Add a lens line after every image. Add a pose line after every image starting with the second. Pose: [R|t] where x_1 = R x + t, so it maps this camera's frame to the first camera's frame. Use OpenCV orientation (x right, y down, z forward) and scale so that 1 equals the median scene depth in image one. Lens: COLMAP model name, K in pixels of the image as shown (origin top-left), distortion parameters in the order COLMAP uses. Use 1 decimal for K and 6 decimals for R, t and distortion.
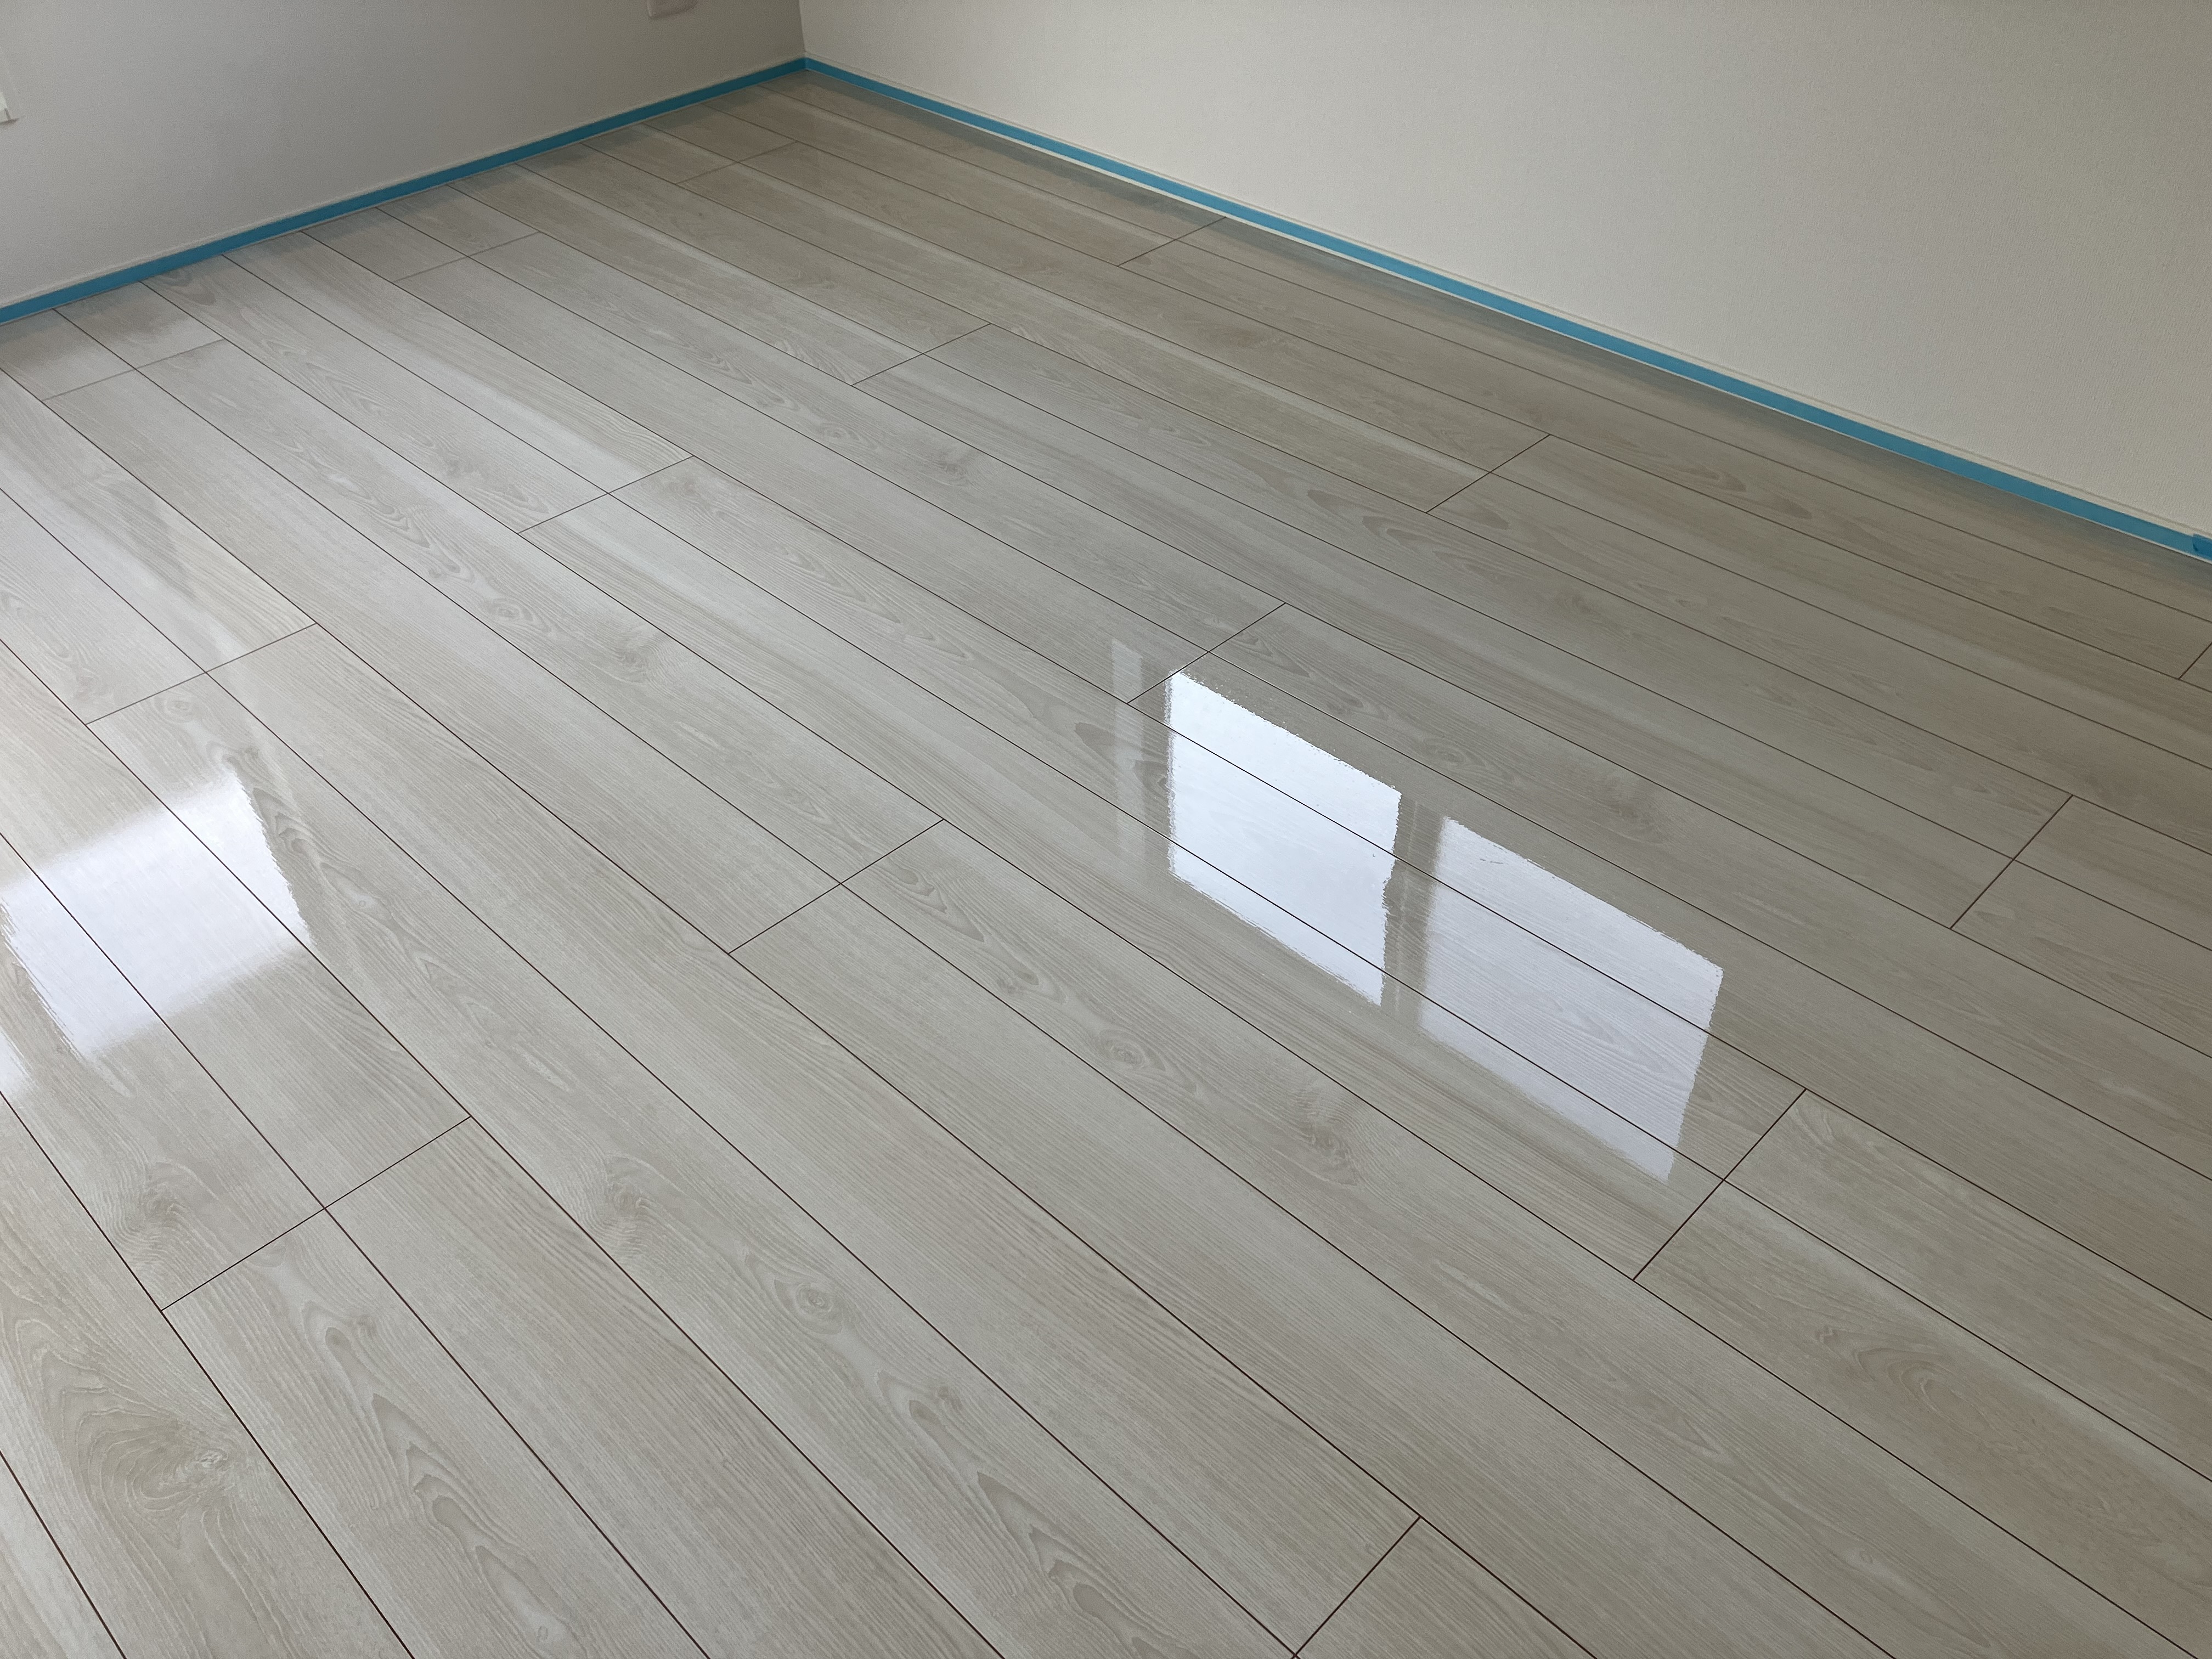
lens RADIAL K [[1843.7, 0, 1035.5], [0, 1843.7, 899.0], [0, 0, 1]] dist [0.022391, -0.026851]
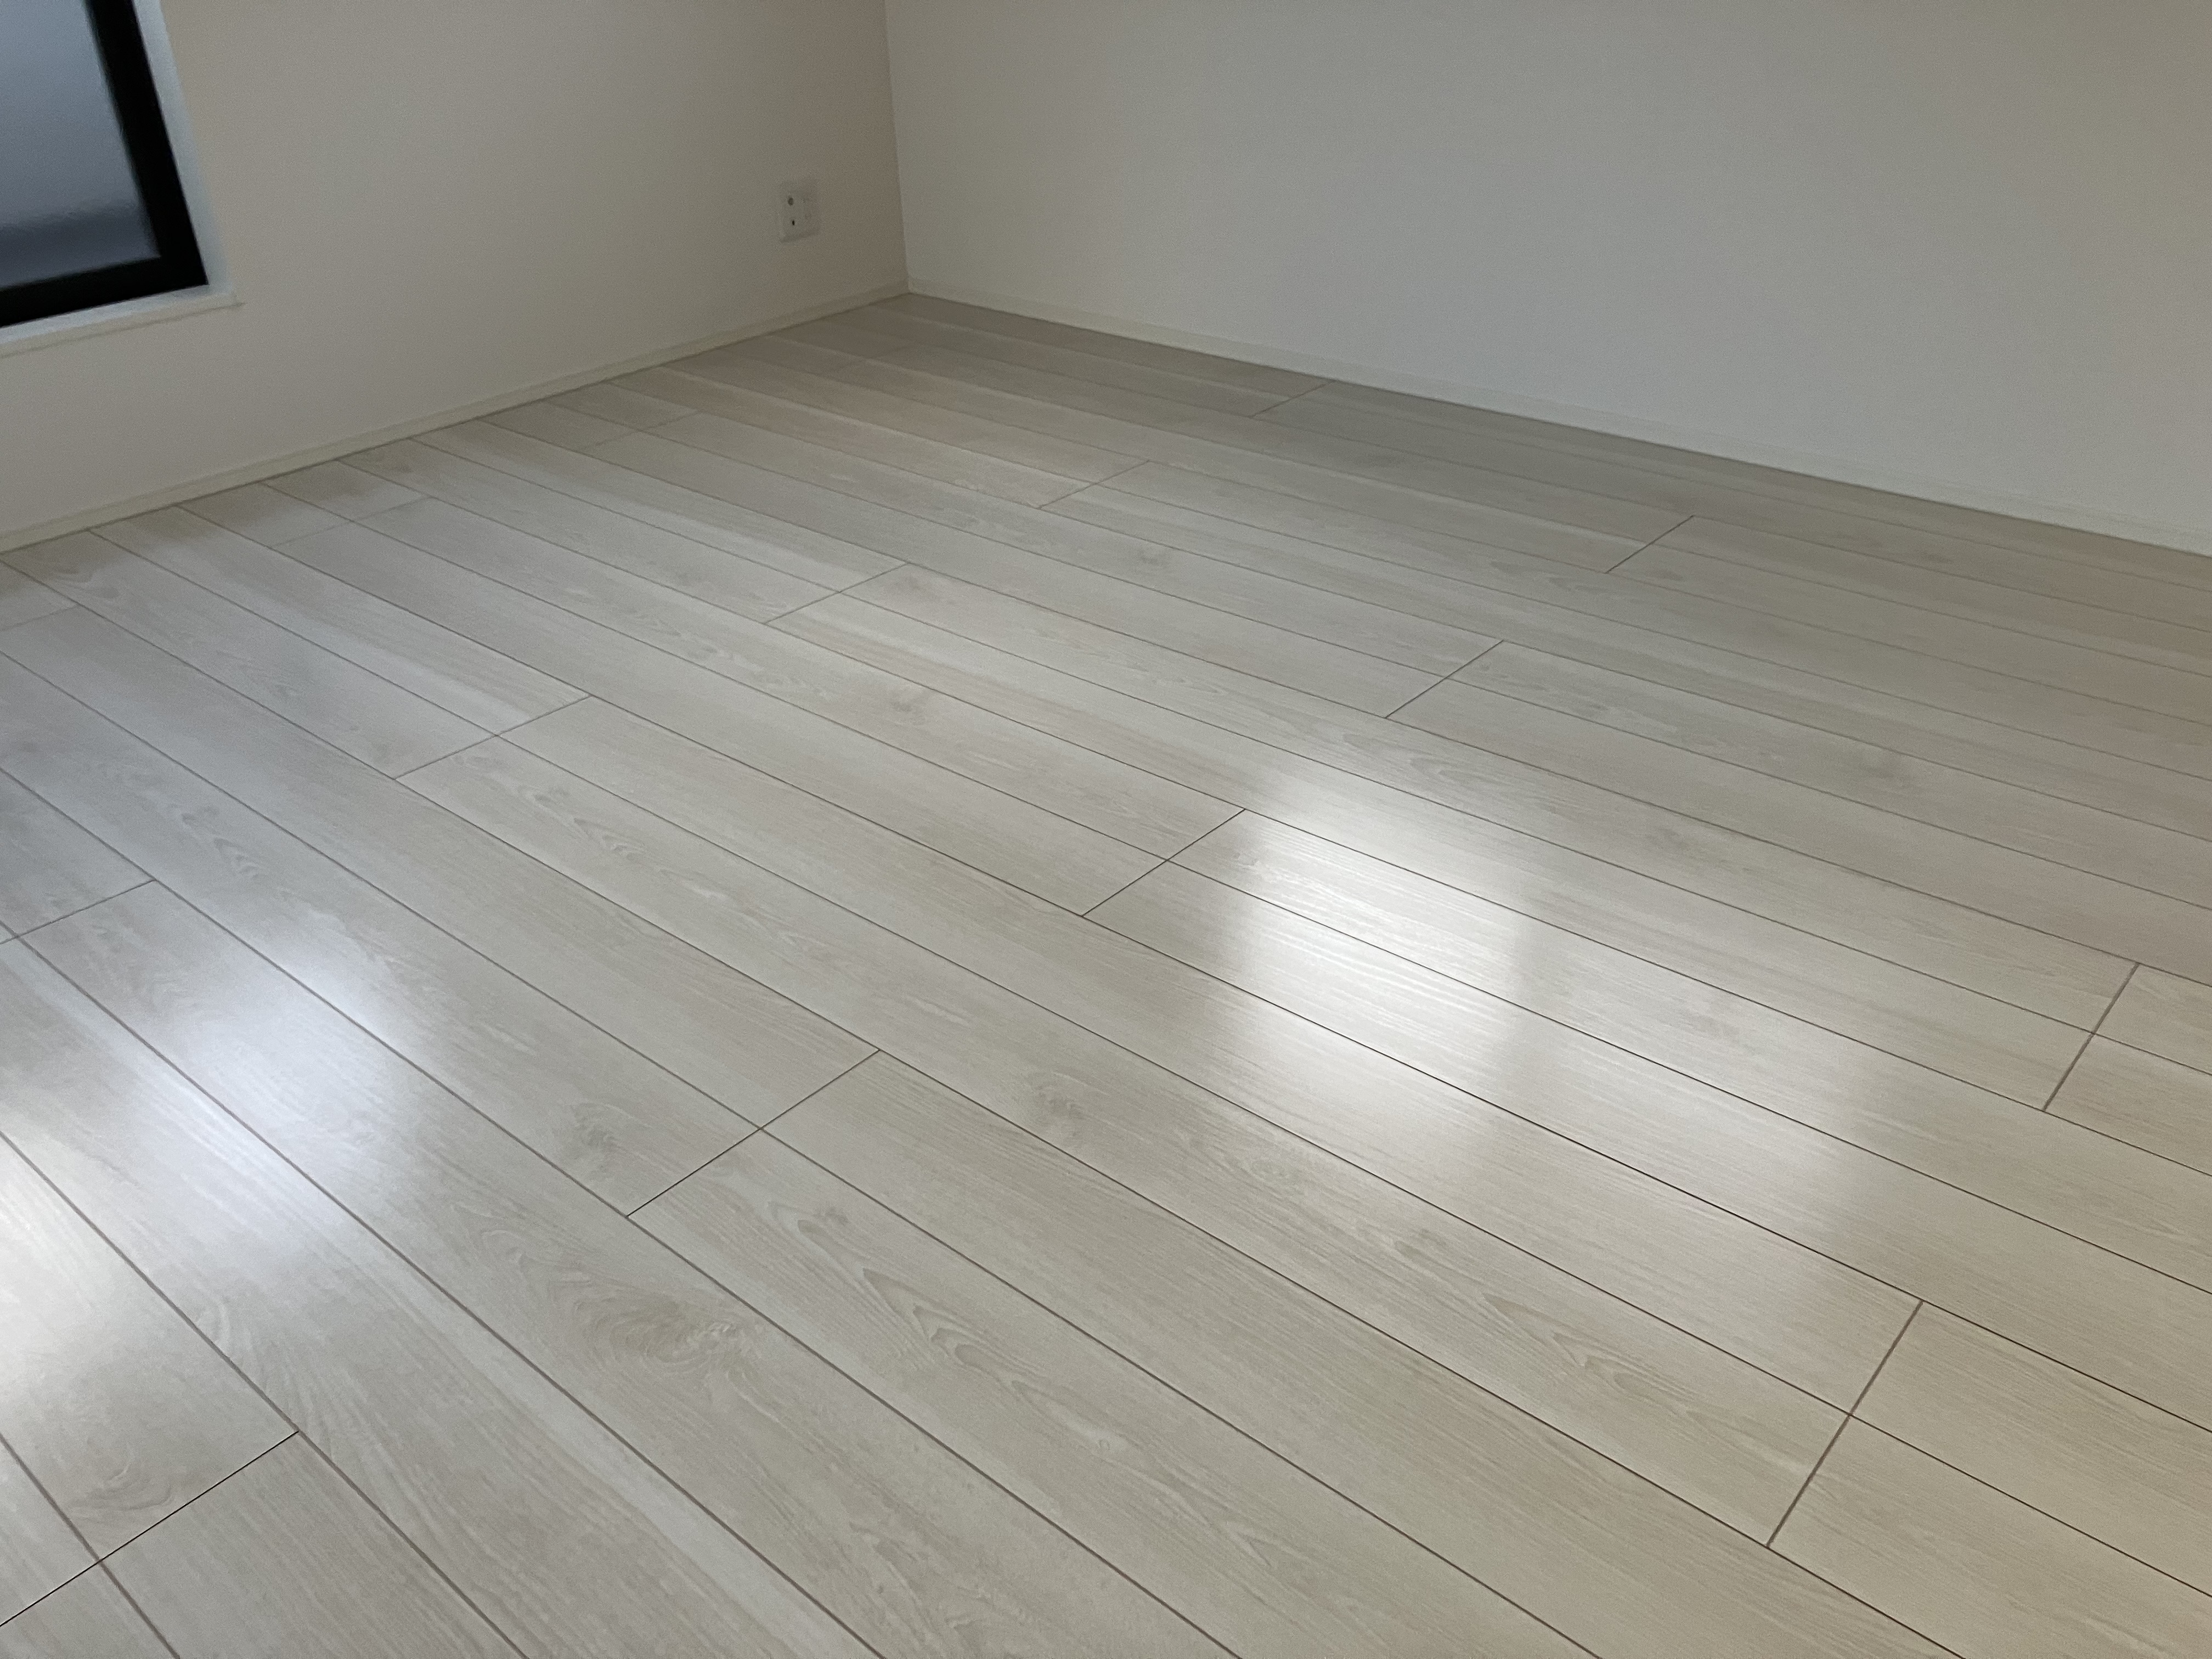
lens RADIAL K [[1843.7, 0, 1116.1], [0, 1843.7, 839.7], [0, 0, 1]] dist [0.022391, -0.026851]
pose [[0.997253, -0.049425, 0.055175, -0.195385], [0.058626, 0.981907, -0.180057, 0.167855], [-0.045277, 0.182797, 0.982107, -0.022675]]
